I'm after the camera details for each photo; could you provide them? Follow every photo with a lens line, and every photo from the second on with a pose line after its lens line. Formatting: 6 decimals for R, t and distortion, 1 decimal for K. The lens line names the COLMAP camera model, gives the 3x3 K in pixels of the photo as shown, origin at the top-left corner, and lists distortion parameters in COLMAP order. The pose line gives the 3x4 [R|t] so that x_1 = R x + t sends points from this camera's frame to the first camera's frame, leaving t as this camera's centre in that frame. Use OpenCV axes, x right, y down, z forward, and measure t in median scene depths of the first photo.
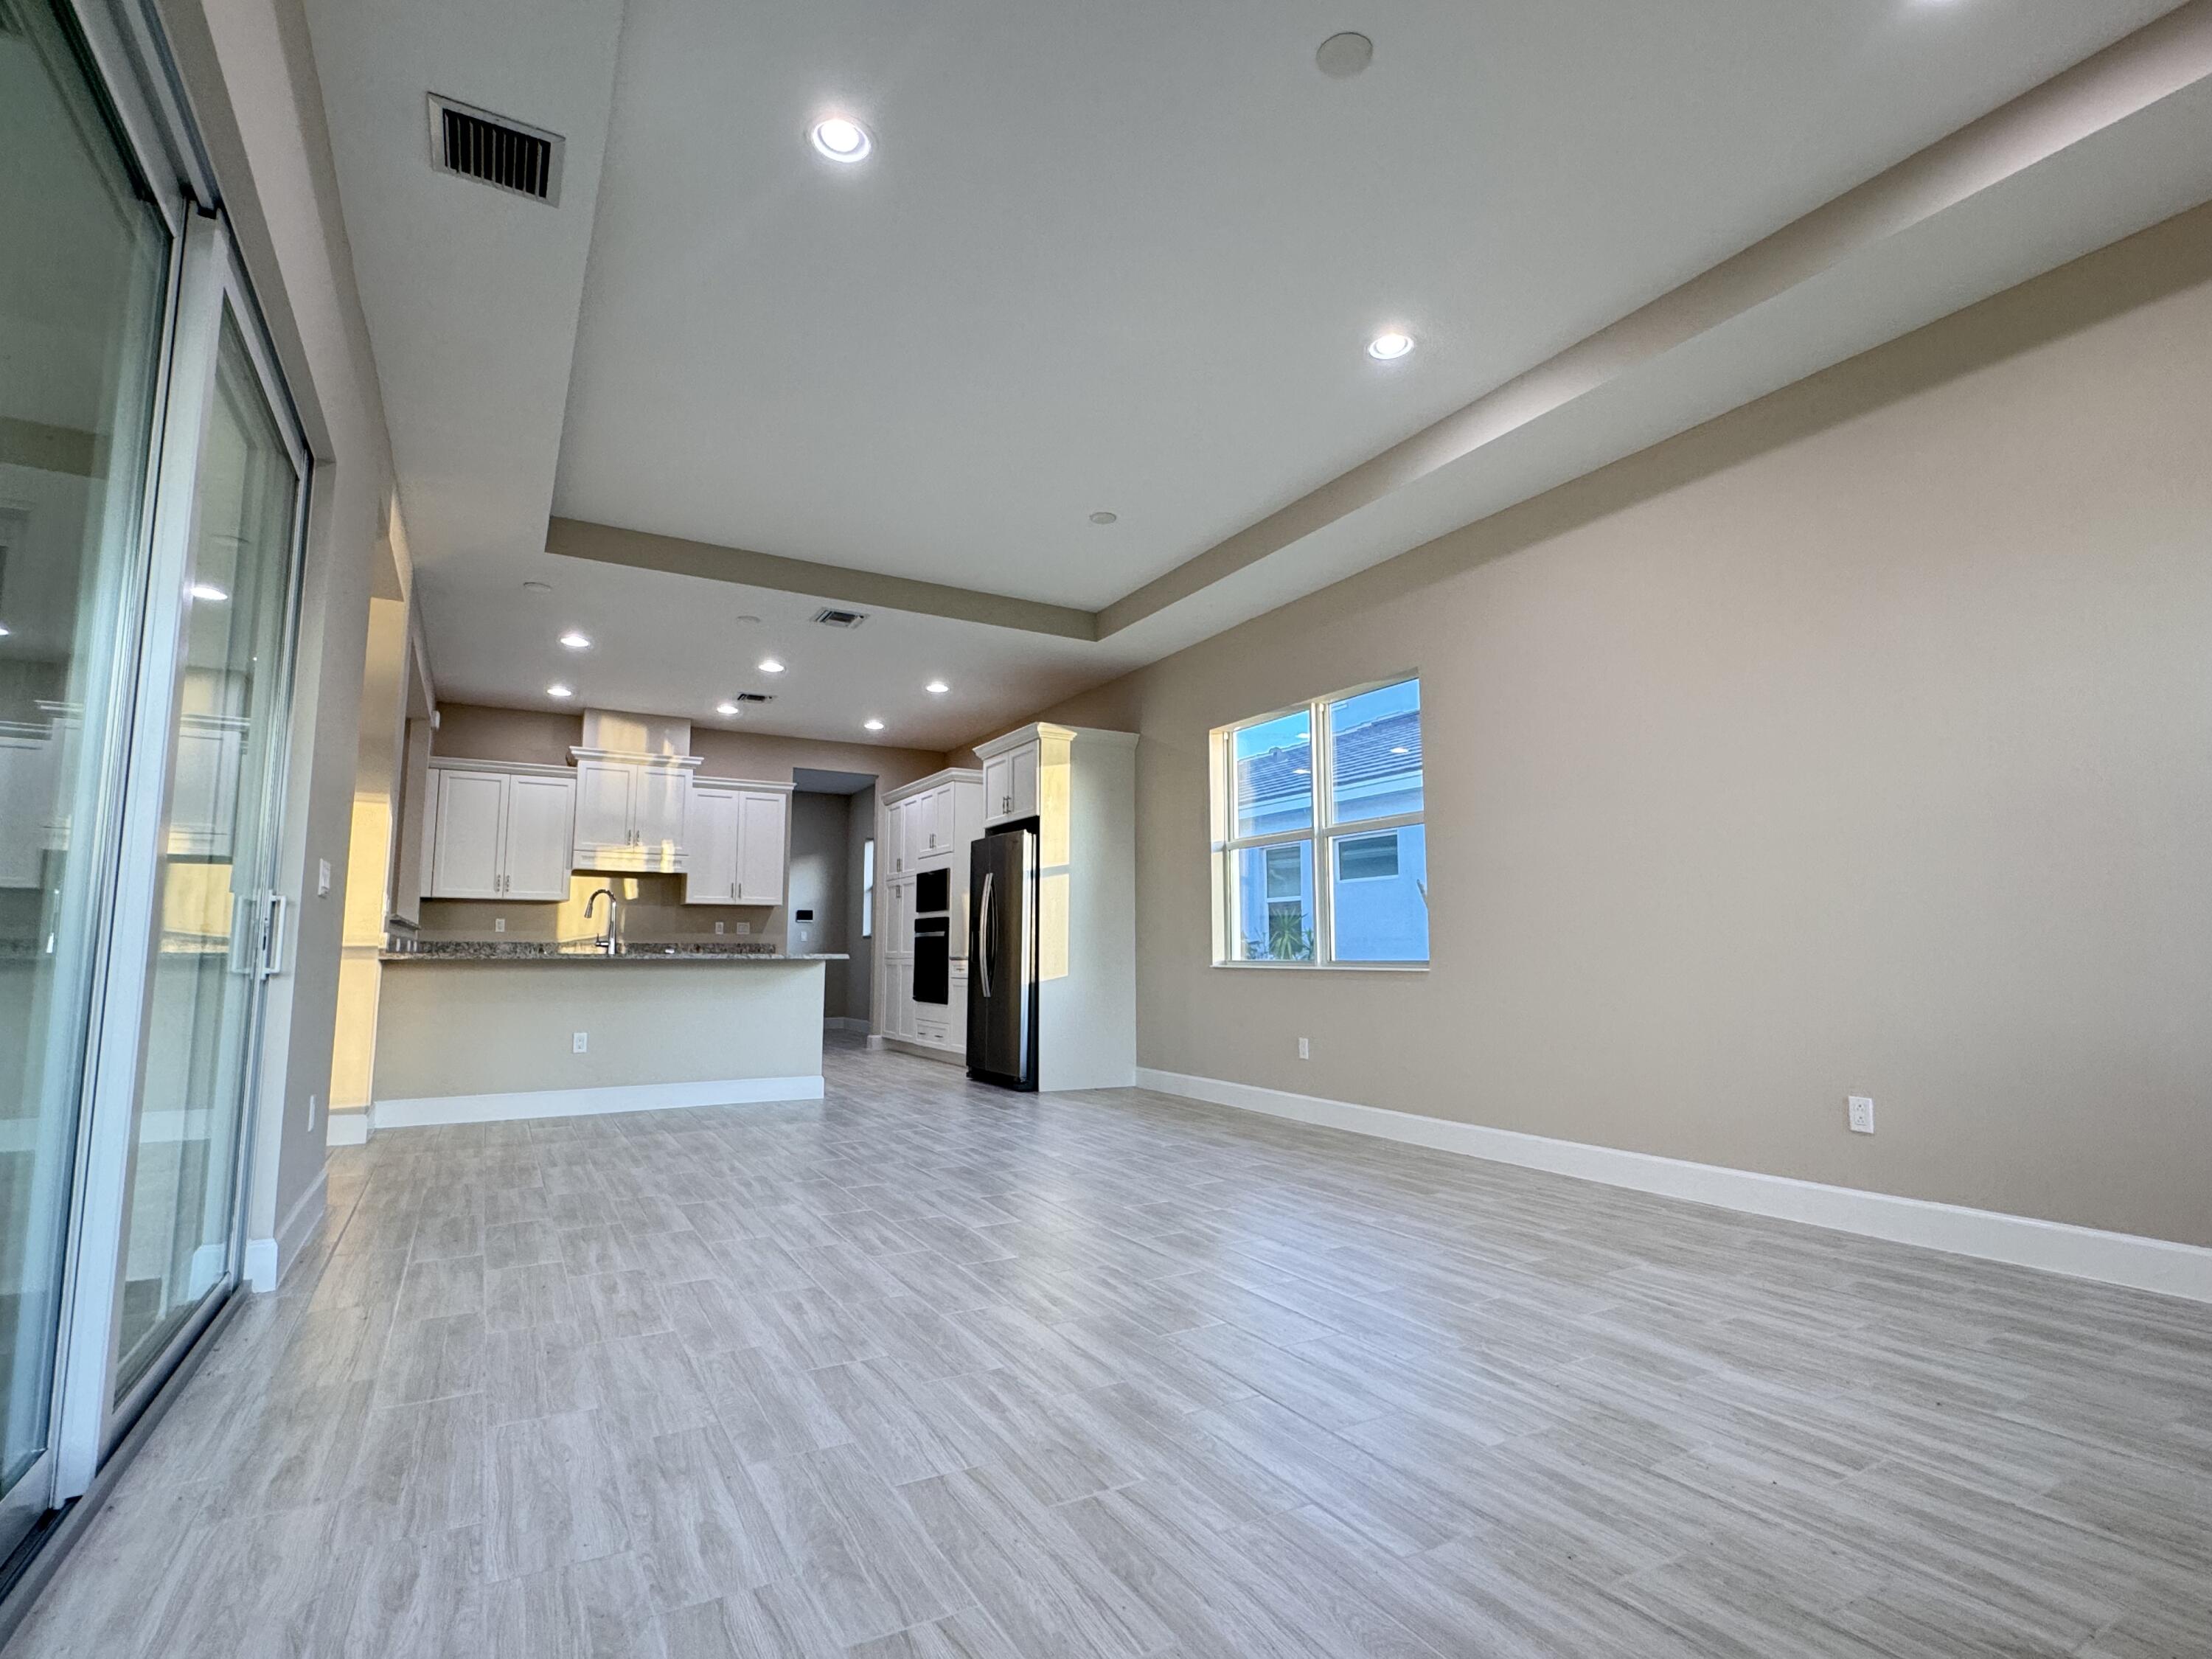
lens RADIAL K [[1087.7, 0, 1086.7], [0, 1087.7, 822.2], [0, 0, 1]] dist [-0.005650, 0.002046]
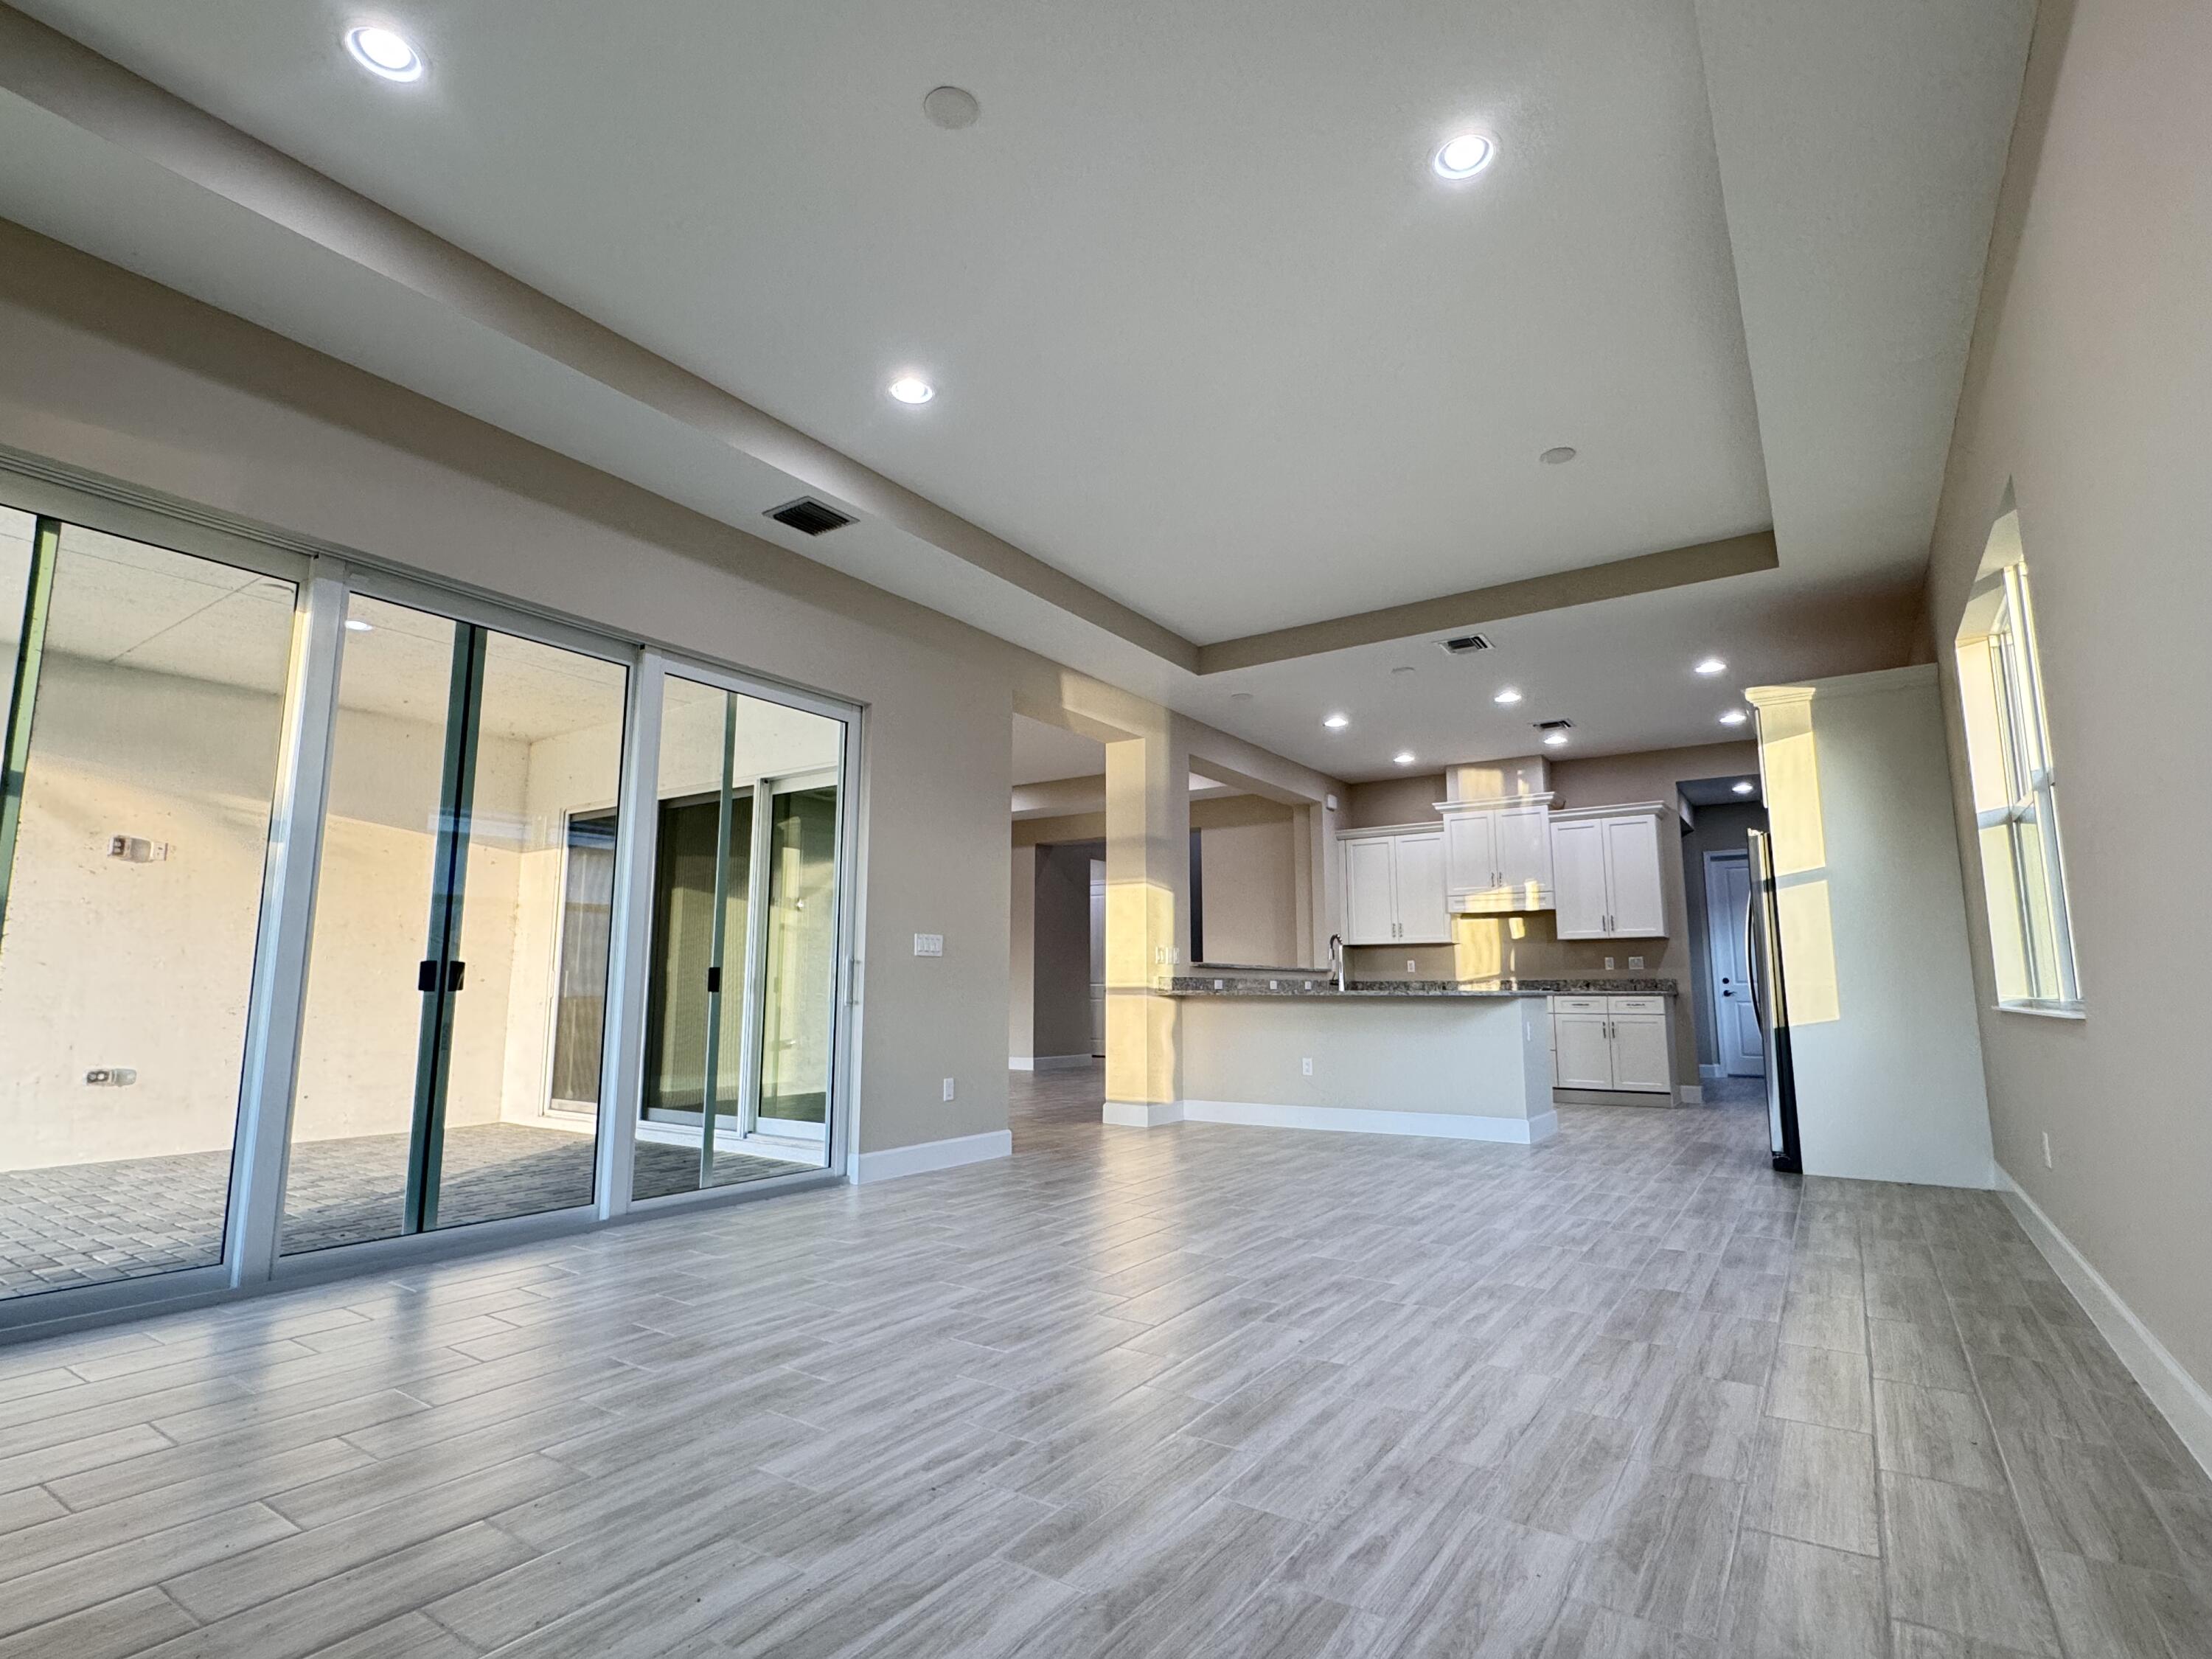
lens RADIAL K [[1087.7, 0, 1119.4], [0, 1087.7, 832.7], [0, 0, 1]] dist [-0.005650, 0.002046]
pose [[0.443481, -0.131175, -0.886633, 0.472195], [0.110709, 0.989674, -0.091044, 0.033012], [0.889420, -0.057782, 0.453424, 0.270277]]
